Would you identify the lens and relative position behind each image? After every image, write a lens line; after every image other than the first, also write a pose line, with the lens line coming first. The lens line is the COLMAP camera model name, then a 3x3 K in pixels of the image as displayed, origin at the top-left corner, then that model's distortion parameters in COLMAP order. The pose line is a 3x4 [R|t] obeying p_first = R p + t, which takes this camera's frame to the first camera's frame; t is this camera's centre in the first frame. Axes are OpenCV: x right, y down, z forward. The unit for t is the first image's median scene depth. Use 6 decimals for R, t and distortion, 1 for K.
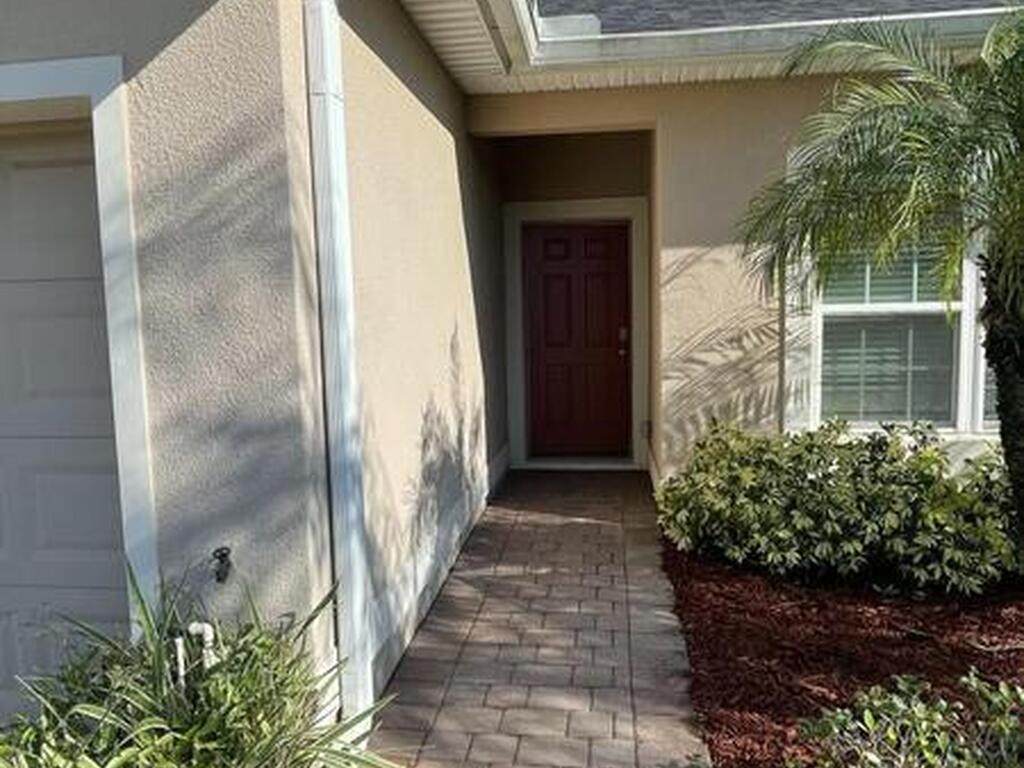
lens RADIAL K [[743.5, 0, 511.6], [0, 743.5, 404.3], [0, 0, 1]] dist [-0.003580, 0.000532]
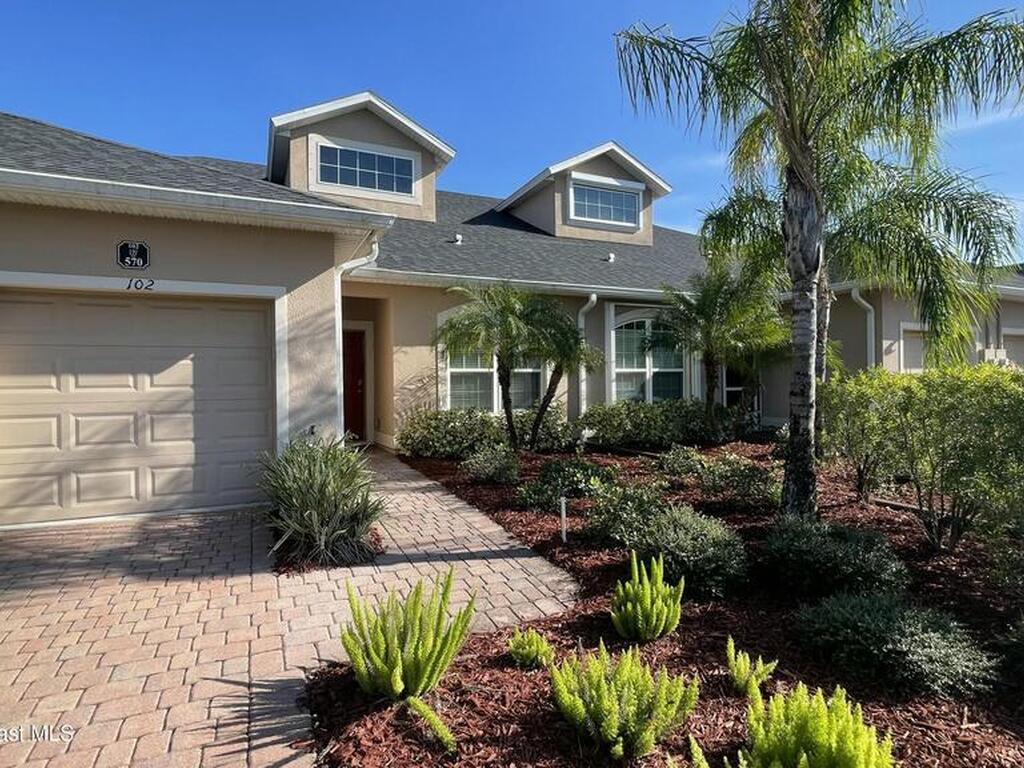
lens RADIAL K [[552.9, 0, 510.5], [0, 552.9, 383.7], [0, 0, 1]] dist [-0.003282, 0.001950]
pose [[0.845257, 0.021073, 0.533944, -0.517281], [0.043599, 0.993171, -0.108217, 0.166700], [-0.532578, 0.114750, 0.838566, -0.887907]]
